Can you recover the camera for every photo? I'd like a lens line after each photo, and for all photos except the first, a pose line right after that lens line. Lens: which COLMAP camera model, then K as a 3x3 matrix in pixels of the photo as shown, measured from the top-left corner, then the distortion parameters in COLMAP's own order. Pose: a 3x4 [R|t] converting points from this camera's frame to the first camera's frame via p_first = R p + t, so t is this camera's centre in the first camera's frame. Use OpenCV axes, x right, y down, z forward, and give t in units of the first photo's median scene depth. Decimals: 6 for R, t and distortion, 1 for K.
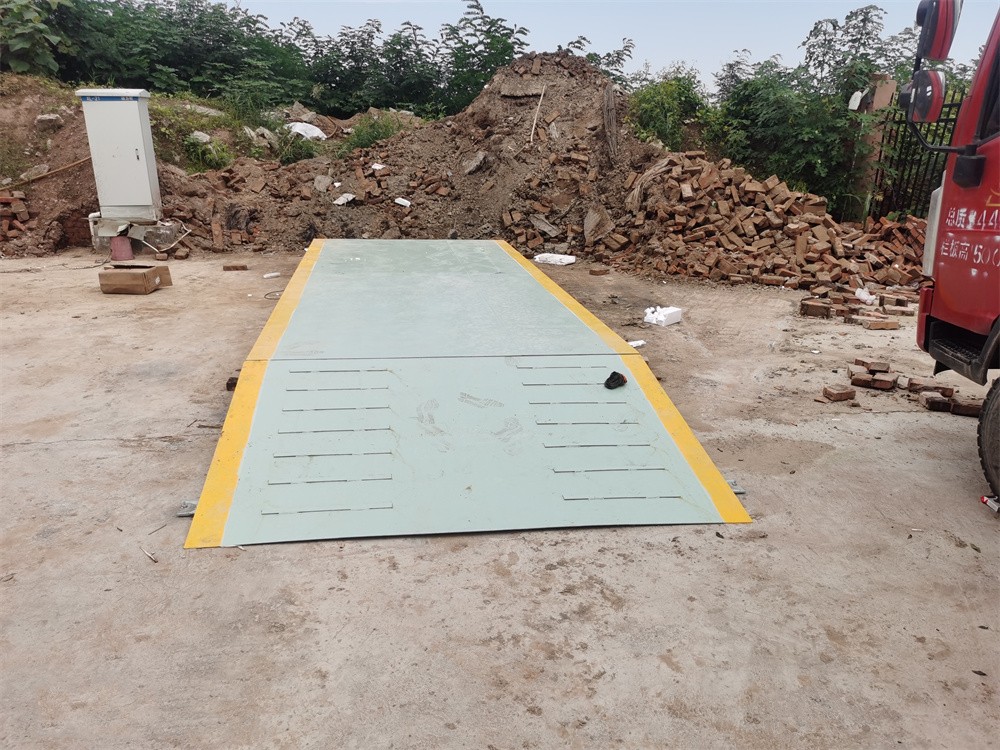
lens RADIAL K [[773.6, 0, 495.5], [0, 773.6, 369.1], [0, 0, 1]] dist [0.052083, -0.046631]
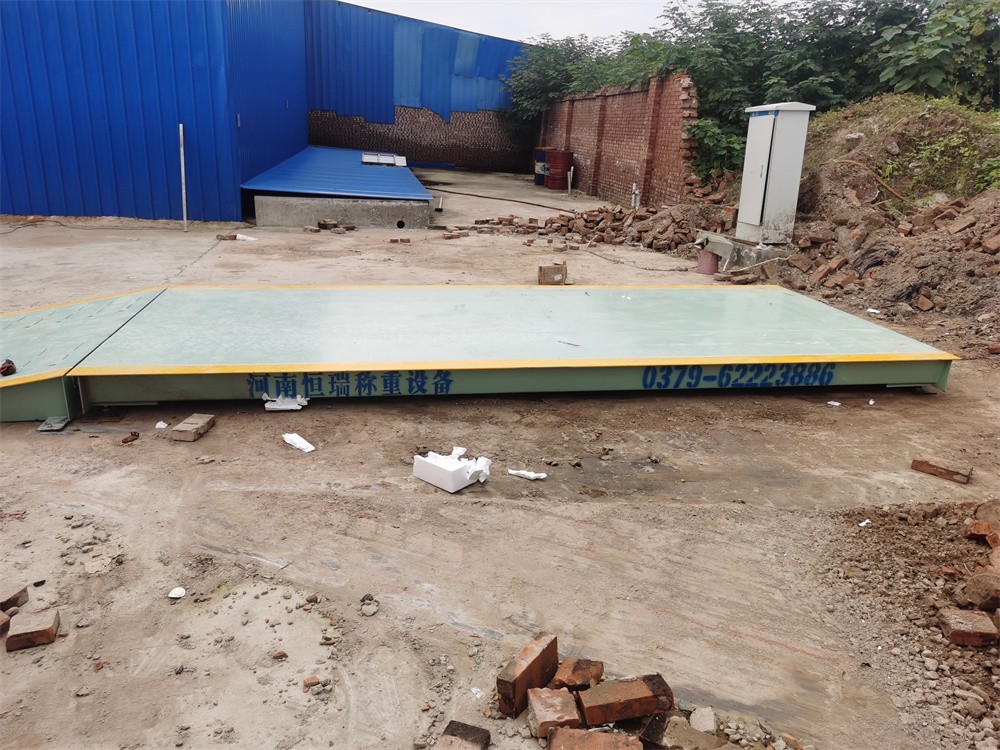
lens RADIAL K [[773.6, 0, 495.5], [0, 773.6, 369.1], [0, 0, 1]] dist [0.052083, -0.046631]
pose [[0.011339, 0.279027, -0.960216, 0.485837], [-0.318937, 0.911131, 0.260997, -0.192240], [0.947708, 0.303289, 0.099323, 0.647912]]
